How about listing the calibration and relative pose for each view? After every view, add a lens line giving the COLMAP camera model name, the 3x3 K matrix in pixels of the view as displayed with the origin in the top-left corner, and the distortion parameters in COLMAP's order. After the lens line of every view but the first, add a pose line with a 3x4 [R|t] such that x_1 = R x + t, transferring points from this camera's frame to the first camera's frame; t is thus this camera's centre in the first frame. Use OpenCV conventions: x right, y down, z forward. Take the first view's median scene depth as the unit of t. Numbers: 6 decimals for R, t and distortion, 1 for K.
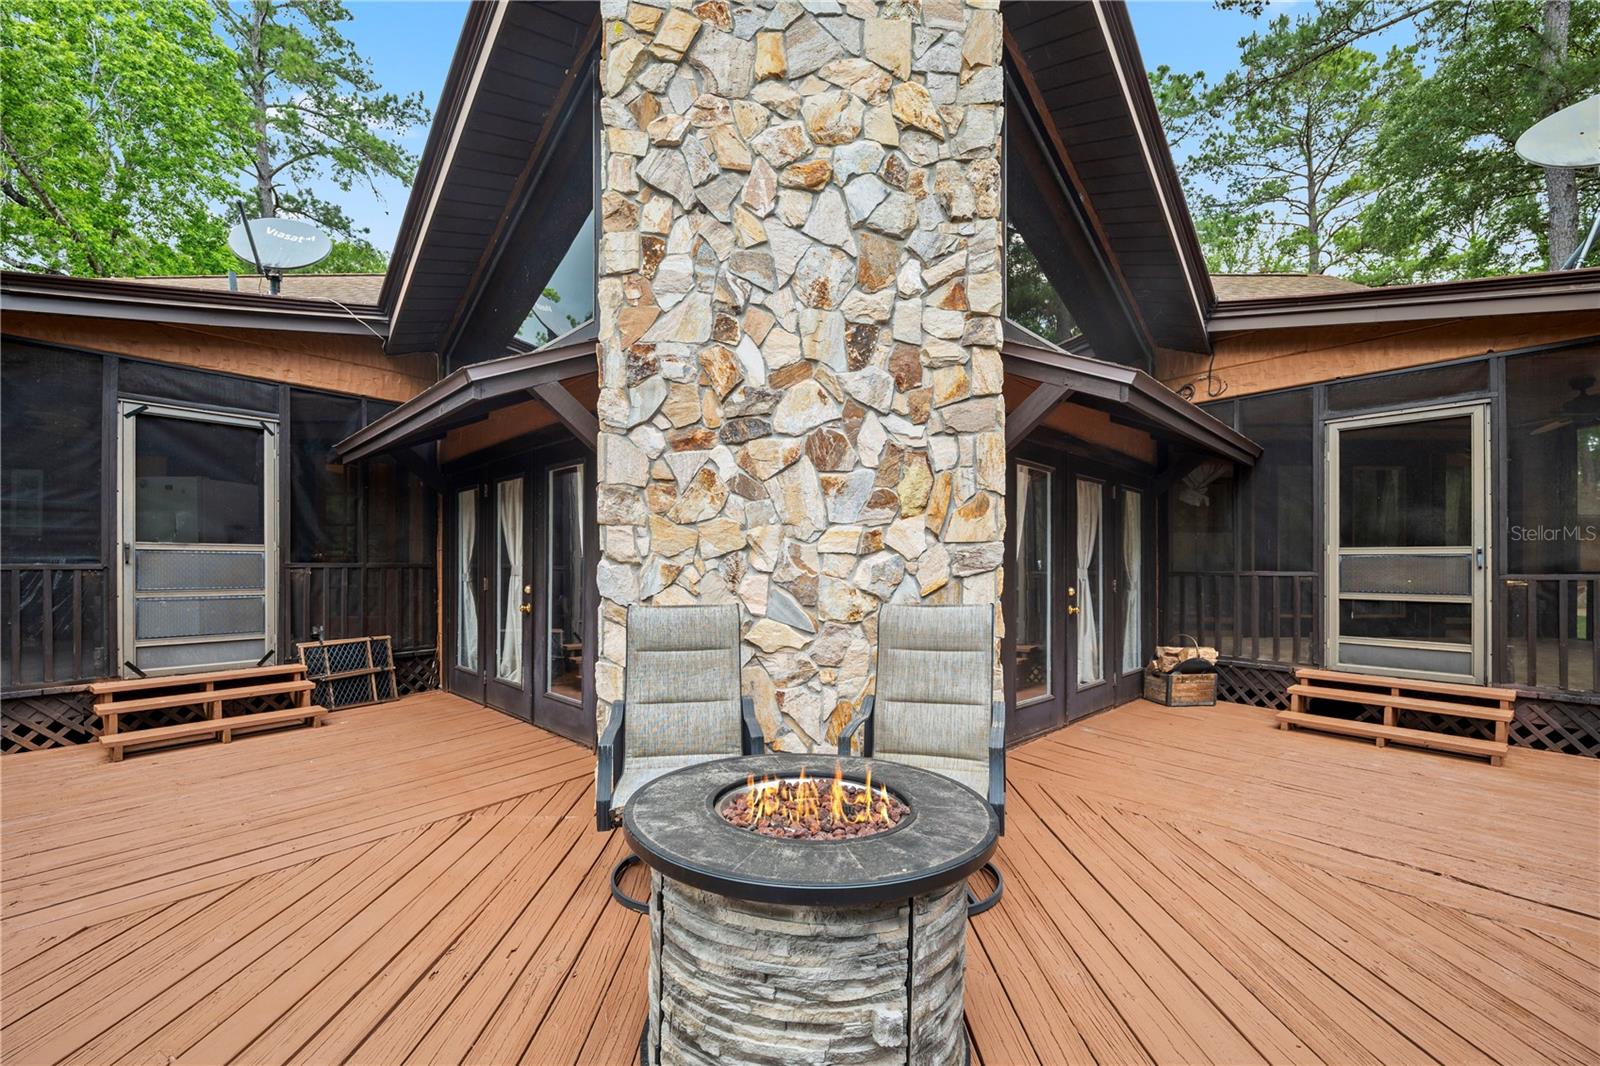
lens RADIAL K [[646.5, 0, 790.8], [0, 646.5, 570.1], [0, 0, 1]] dist [-0.011176, -0.000440]
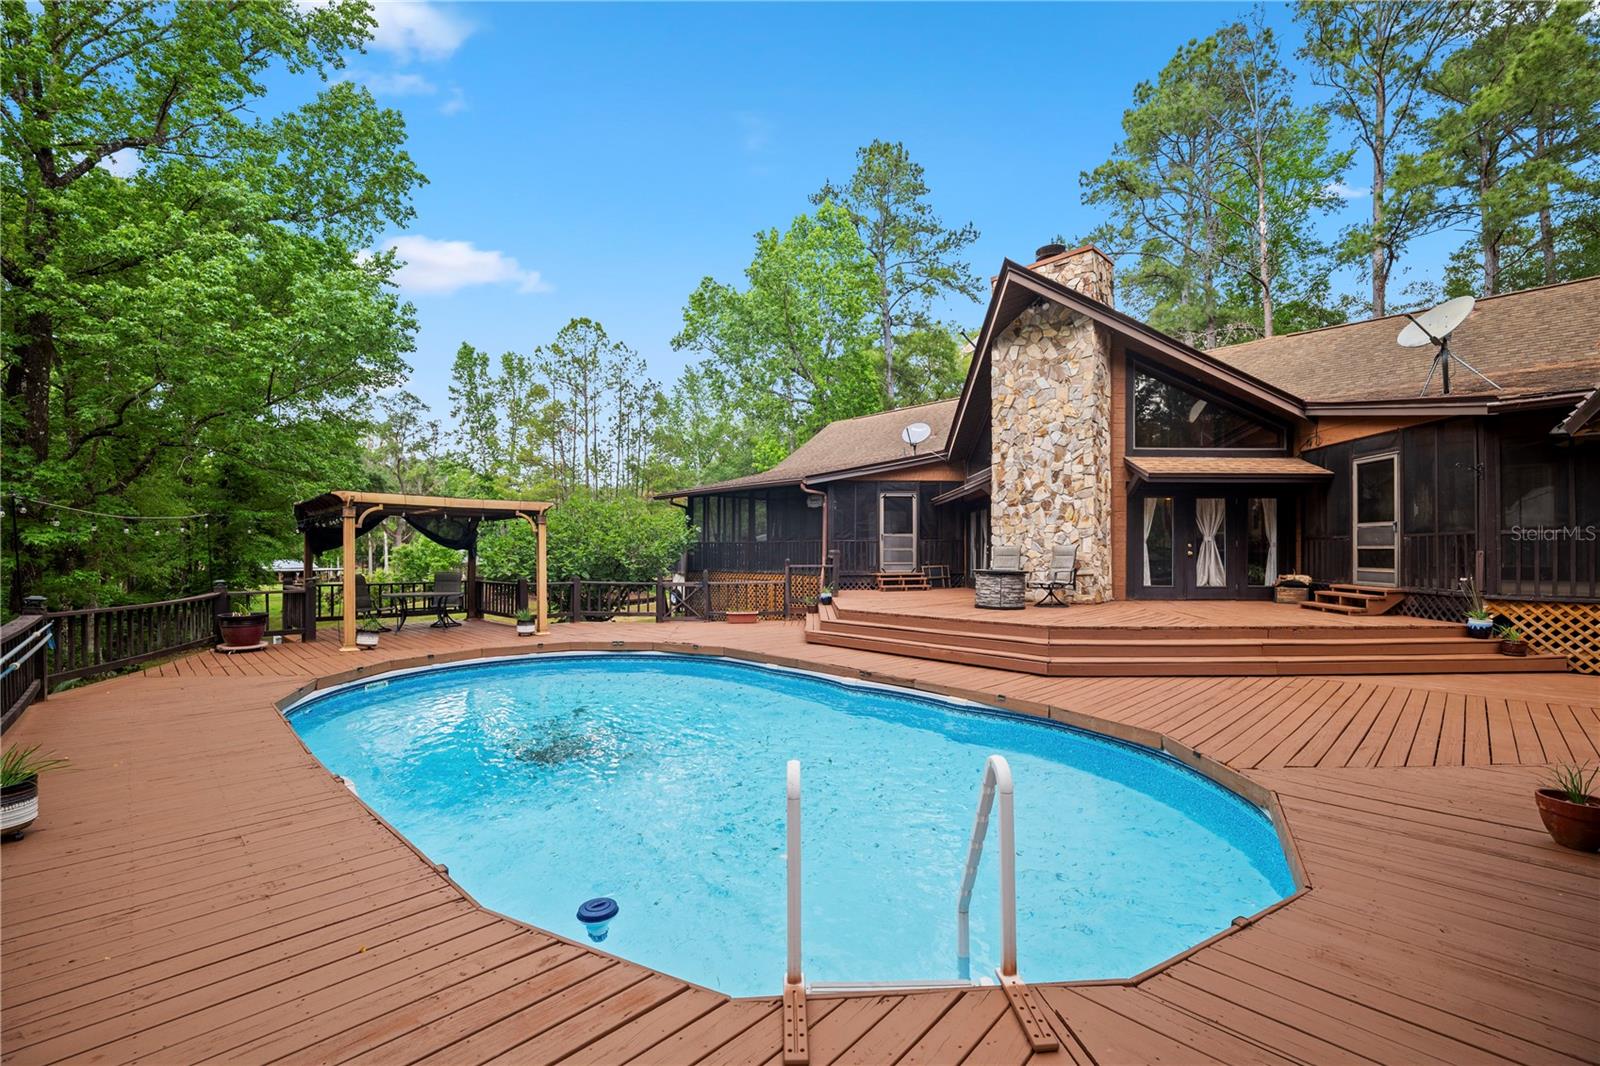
lens RADIAL K [[646.5, 0, 797.0], [0, 646.5, 546.6], [0, 0, 1]] dist [-0.011176, -0.000440]
pose [[0.696489, -0.008528, -0.717517, 1.728230], [-0.002637, 0.999892, -0.014443, 0.114212], [0.717563, 0.011951, 0.696391, -2.646018]]
